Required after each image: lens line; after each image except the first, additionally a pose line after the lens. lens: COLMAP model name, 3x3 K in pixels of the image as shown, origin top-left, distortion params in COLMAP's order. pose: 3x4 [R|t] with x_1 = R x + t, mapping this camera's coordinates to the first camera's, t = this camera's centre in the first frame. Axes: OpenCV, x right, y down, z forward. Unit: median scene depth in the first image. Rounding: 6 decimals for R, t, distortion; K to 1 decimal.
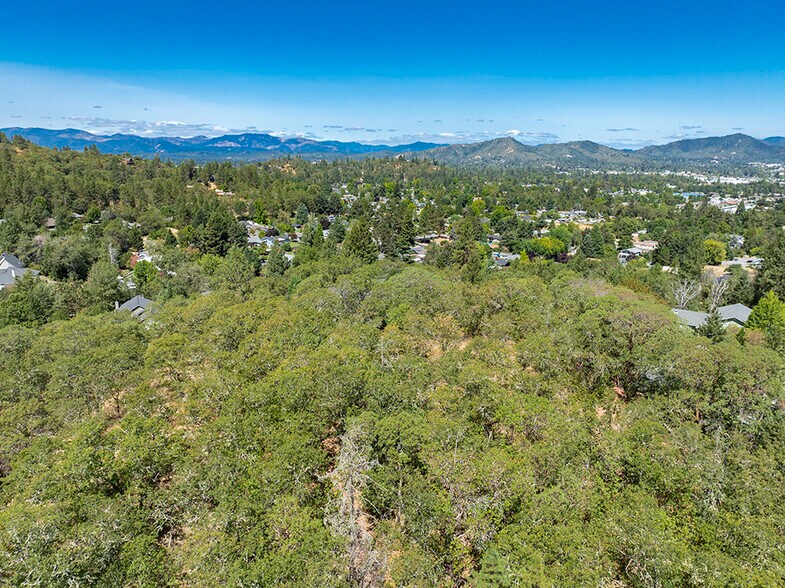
lens RADIAL K [[550.3, 0, 391.1], [0, 550.3, 296.5], [0, 0, 1]] dist [-0.047753, 0.016759]
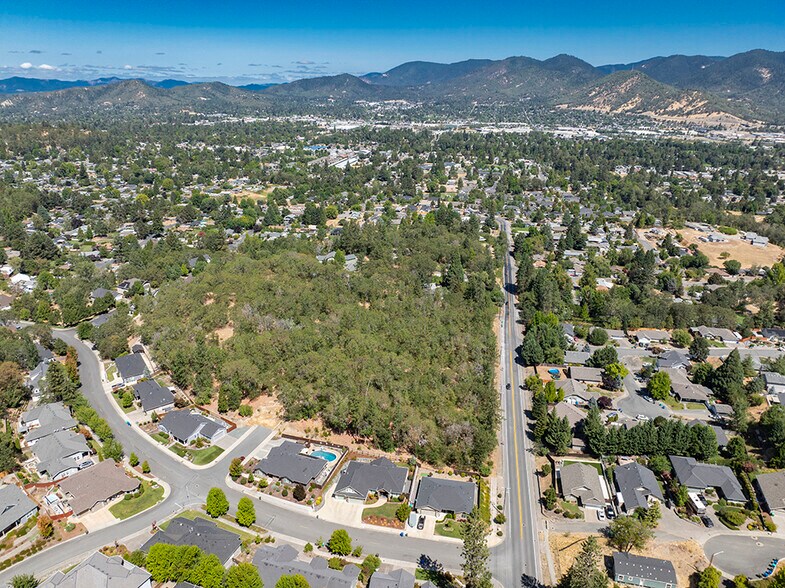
lens RADIAL K [[550.3, 0, 391.1], [0, 550.3, 296.5], [0, 0, 1]] dist [-0.047753, 0.016759]
pose [[0.809235, -0.204105, 0.550891, -0.054009], [0.141290, 0.977802, 0.154726, -0.010164], [-0.570242, -0.047374, 0.820109, -0.108142]]
